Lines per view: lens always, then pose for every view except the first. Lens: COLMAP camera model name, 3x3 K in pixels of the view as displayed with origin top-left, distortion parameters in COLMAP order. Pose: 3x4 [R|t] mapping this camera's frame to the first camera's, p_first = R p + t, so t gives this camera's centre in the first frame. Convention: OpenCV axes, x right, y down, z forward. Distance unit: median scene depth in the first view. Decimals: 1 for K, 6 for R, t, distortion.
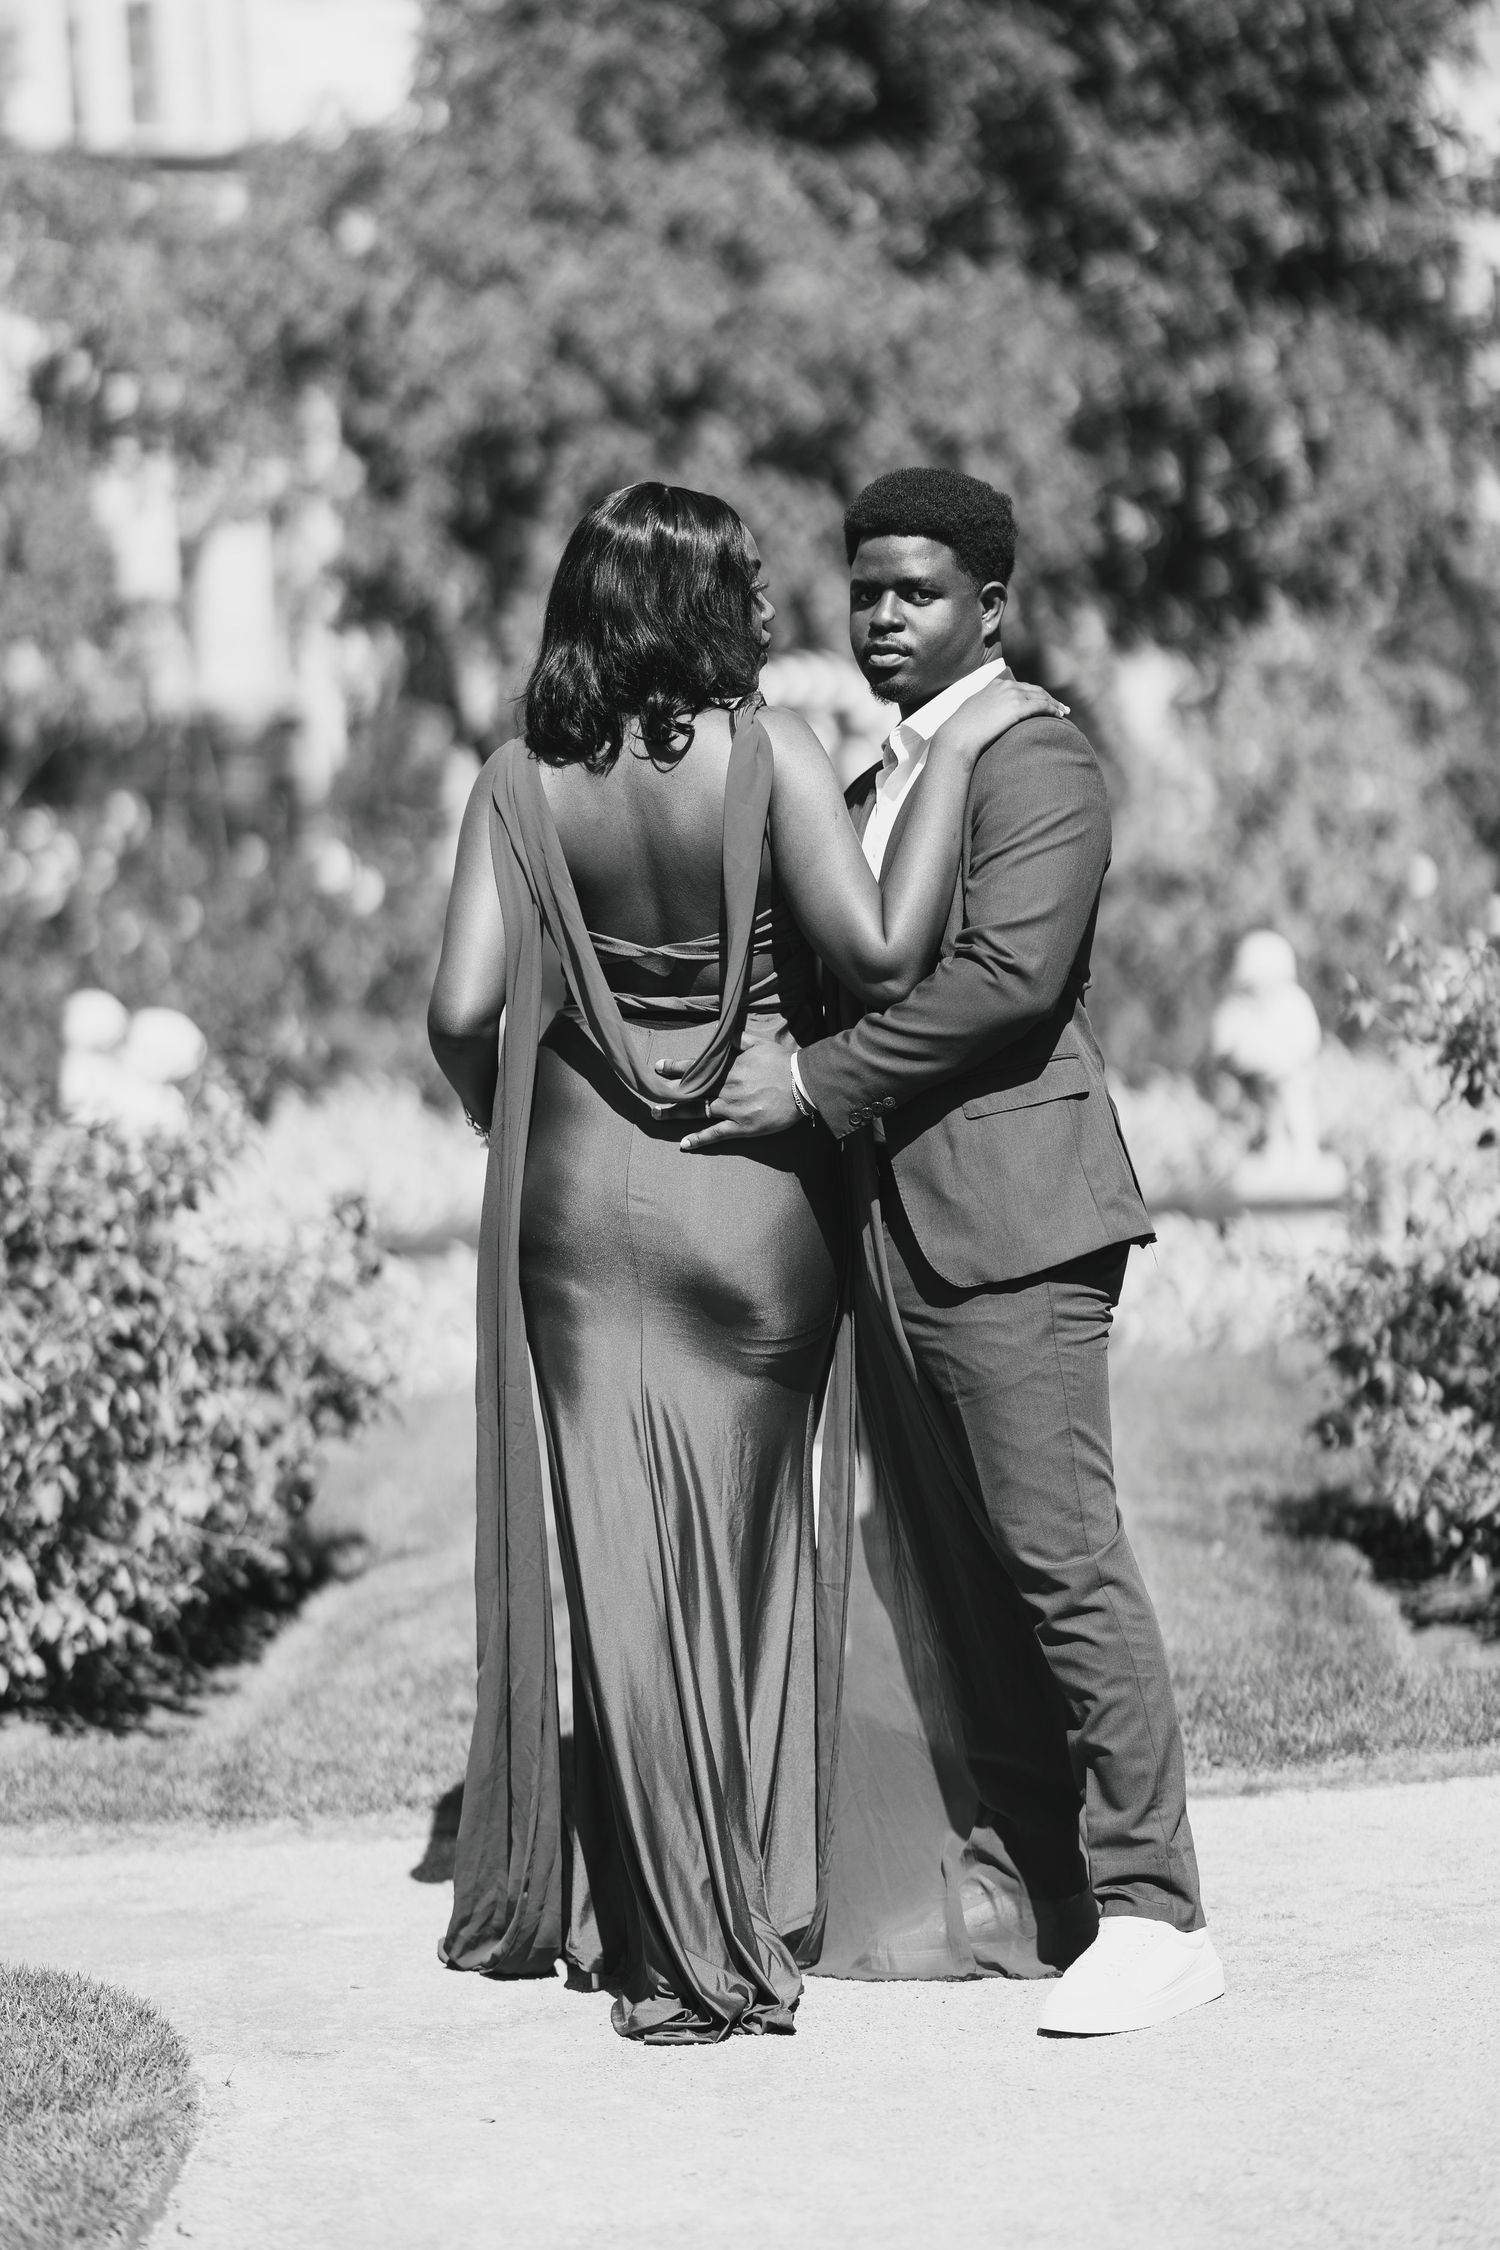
lens RADIAL K [[5392.0, 0, 733.3], [0, 5392.0, 1079.6], [0, 0, 1]] dist [0.287221, 0.000000]
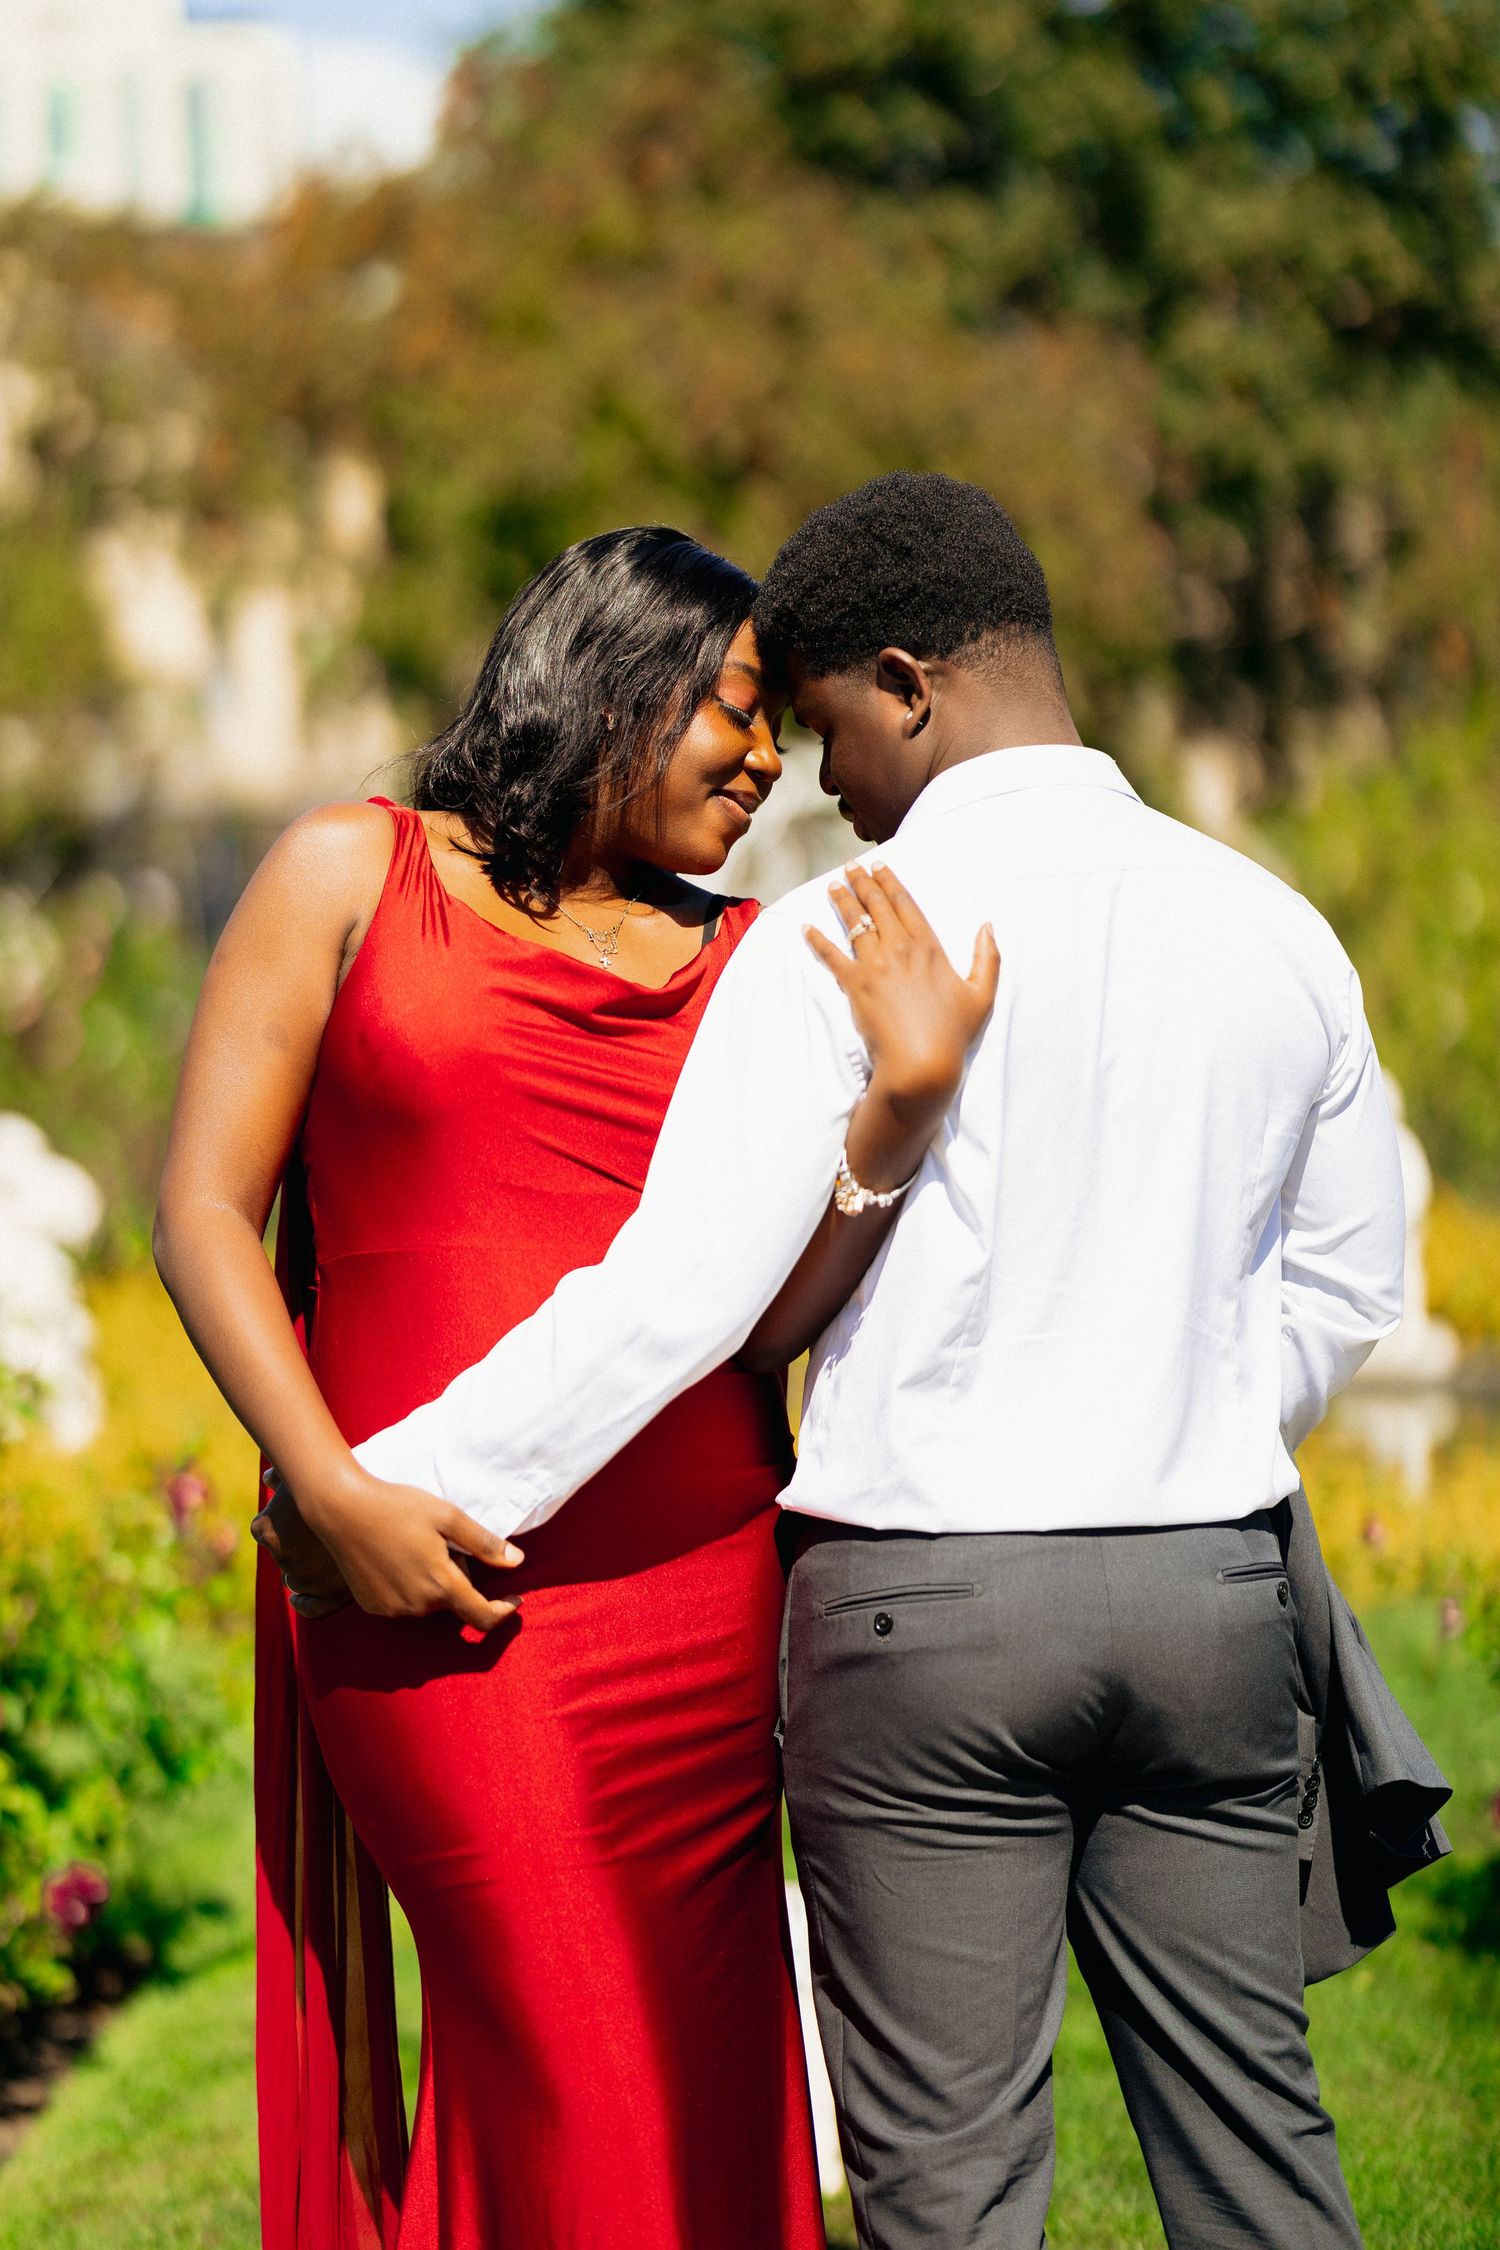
lens RADIAL K [[5392.0, 0, 773.6], [0, 5392.0, 1125.9], [0, 0, 1]] dist [0.287221, 0.000000]
pose [[0.999886, 0.014764, -0.003008, 0.010845], [-0.014788, 0.999858, -0.008057, -0.019765], [0.002889, 0.008101, 0.999963, 0.259449]]
